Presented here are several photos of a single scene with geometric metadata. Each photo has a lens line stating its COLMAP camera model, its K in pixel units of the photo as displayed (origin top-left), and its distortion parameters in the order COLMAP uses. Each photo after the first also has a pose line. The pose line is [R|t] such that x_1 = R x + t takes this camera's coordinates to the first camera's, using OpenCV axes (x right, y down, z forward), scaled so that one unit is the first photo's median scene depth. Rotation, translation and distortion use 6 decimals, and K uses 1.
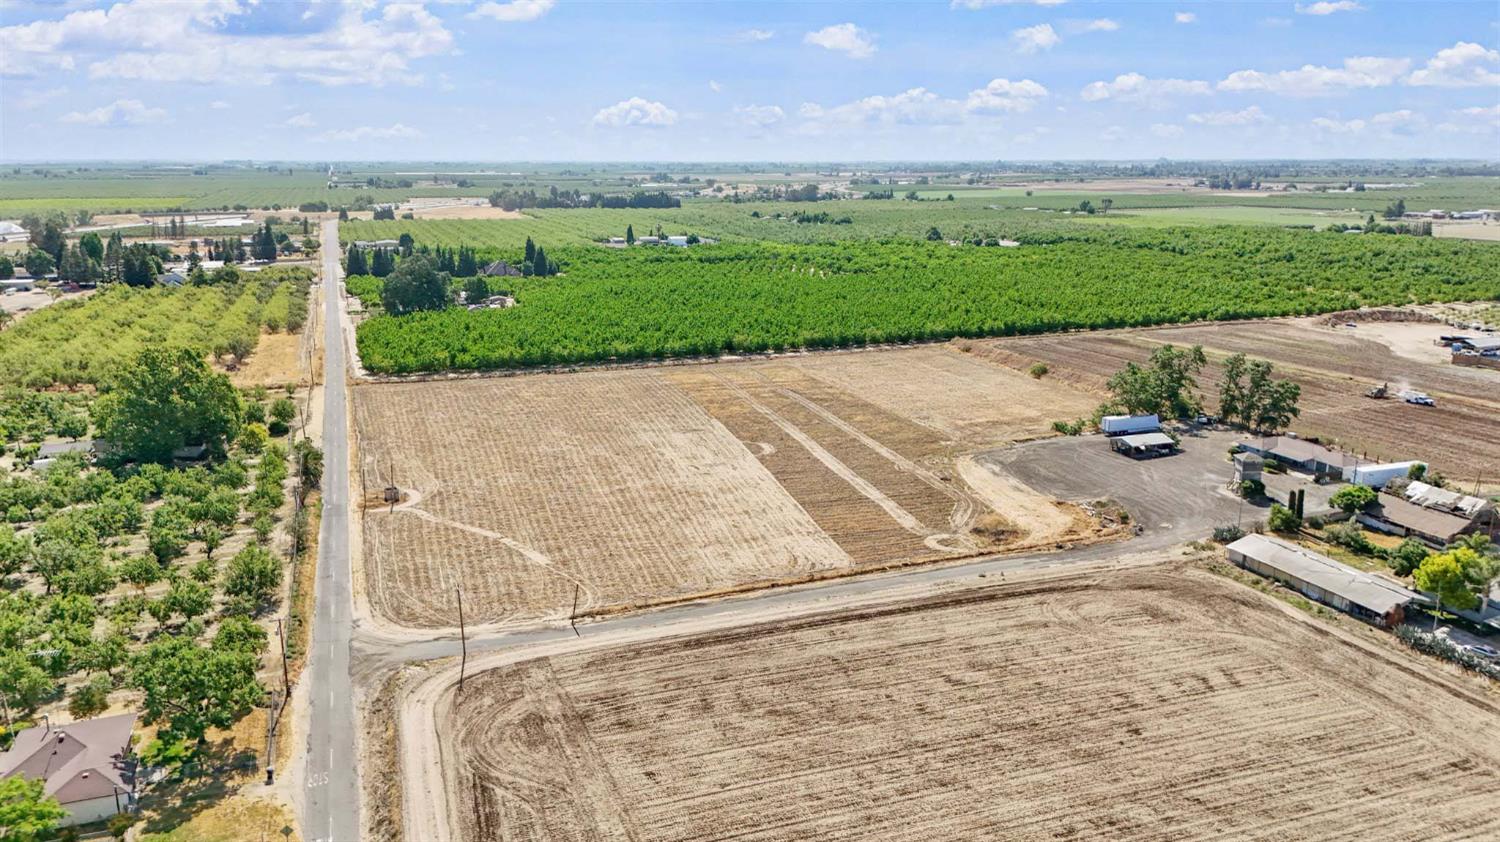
lens RADIAL K [[1098.9, 0, 744.6], [0, 1098.9, 425.0], [0, 0, 1]] dist [0.081592, -0.087052]
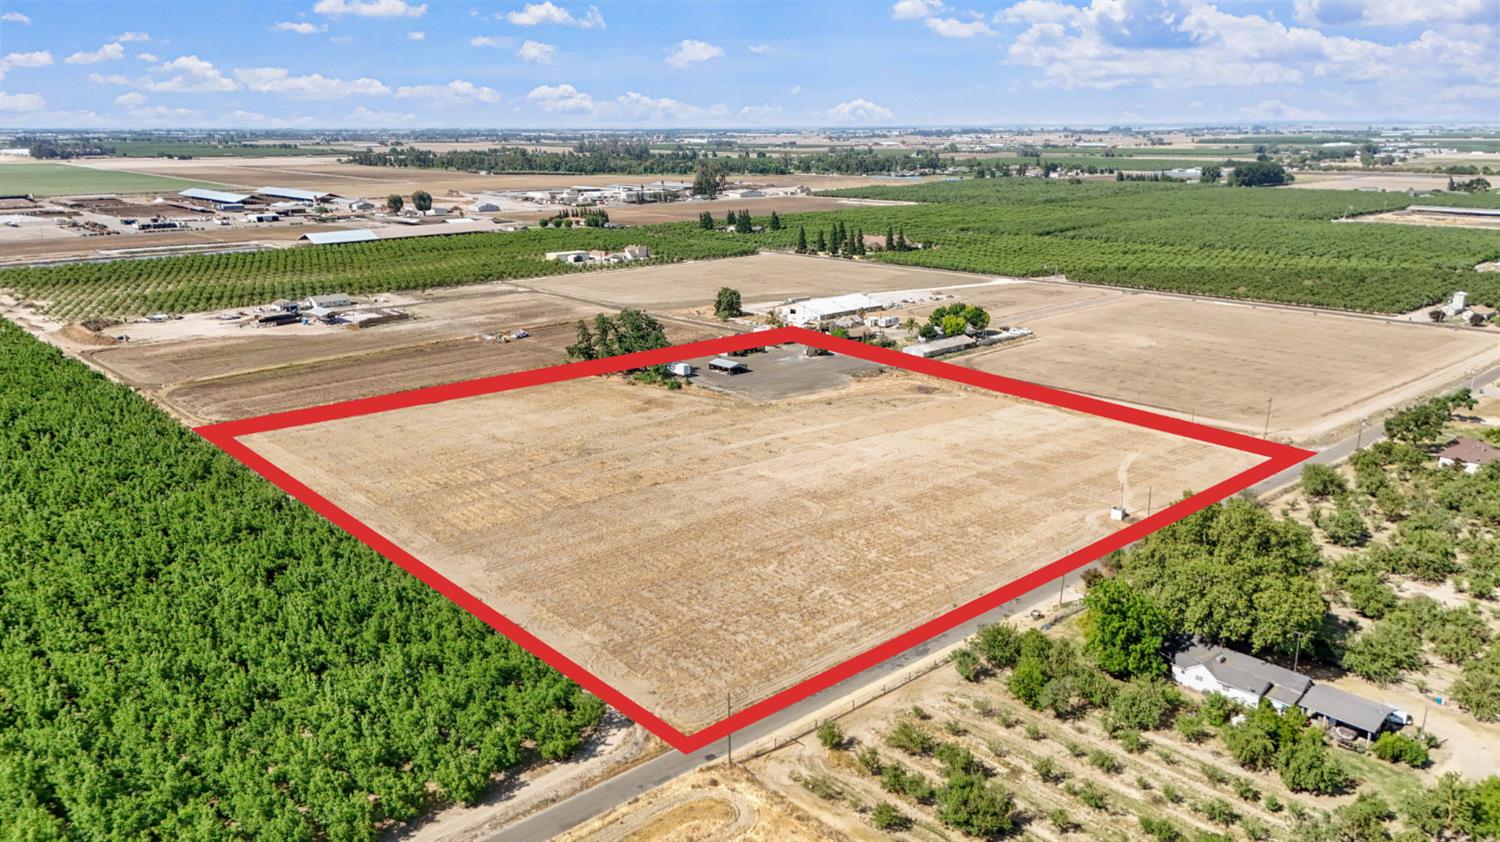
lens RADIAL K [[1111.4, 0, 750.0], [0, 1111.4, 421.0], [0, 0, 1]] dist [0.108285, -0.129927]
pose [[-0.384469, -0.233734, 0.893057, -1.036015], [0.222492, 0.915435, 0.335376, -0.422545], [-0.895924, 0.327640, -0.299953, 1.485962]]
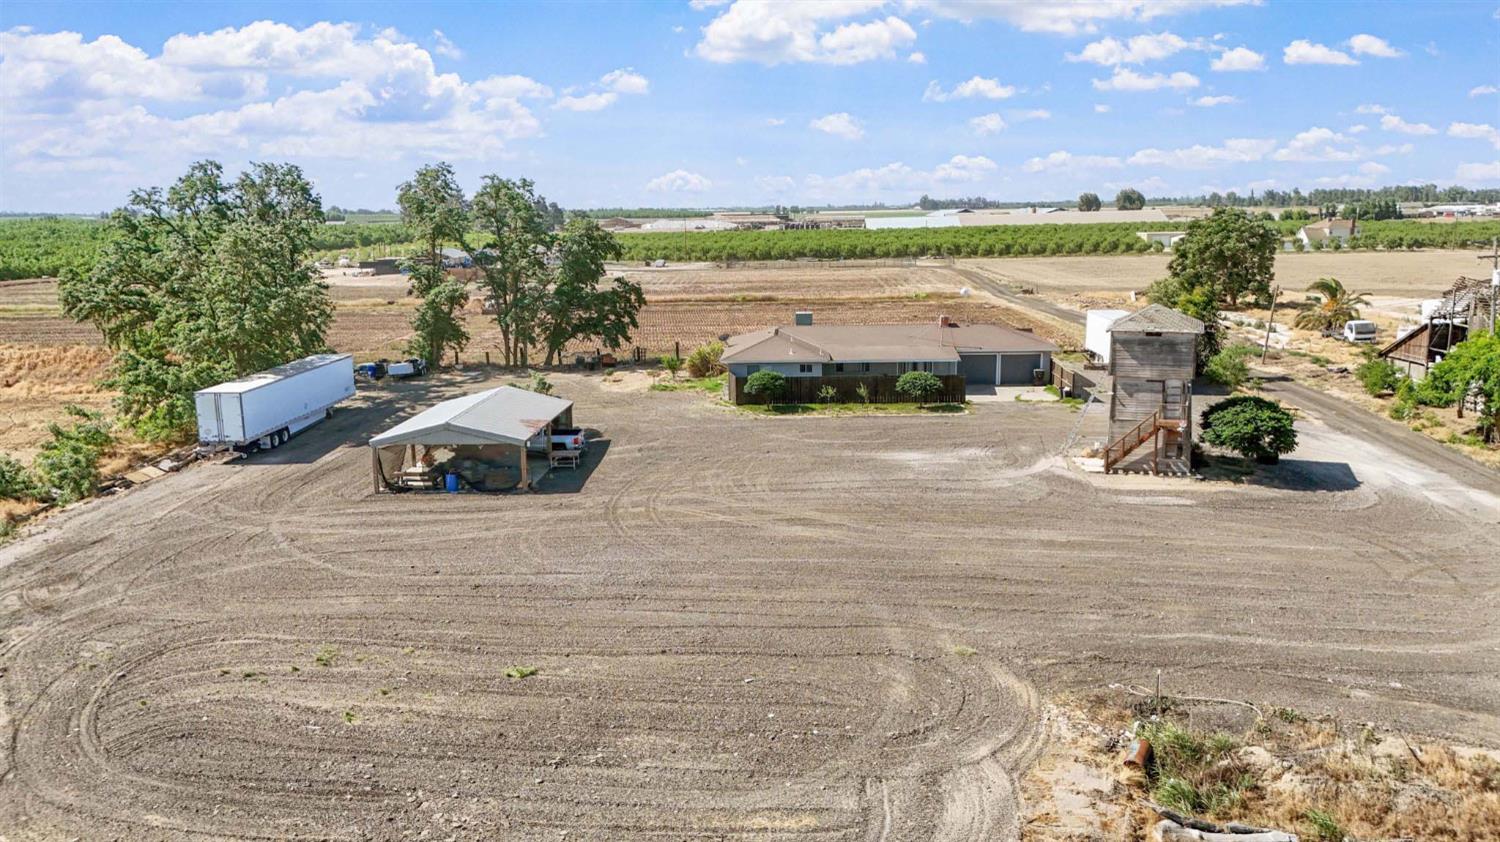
lens RADIAL K [[1098.9, 0, 744.6], [0, 1098.9, 425.0], [0, 0, 1]] dist [0.081592, -0.087052]
pose [[0.385798, -0.179521, 0.904948, 0.161606], [0.229905, 0.968649, 0.094145, 0.004811], [-0.893478, 0.171731, 0.414976, 0.866230]]
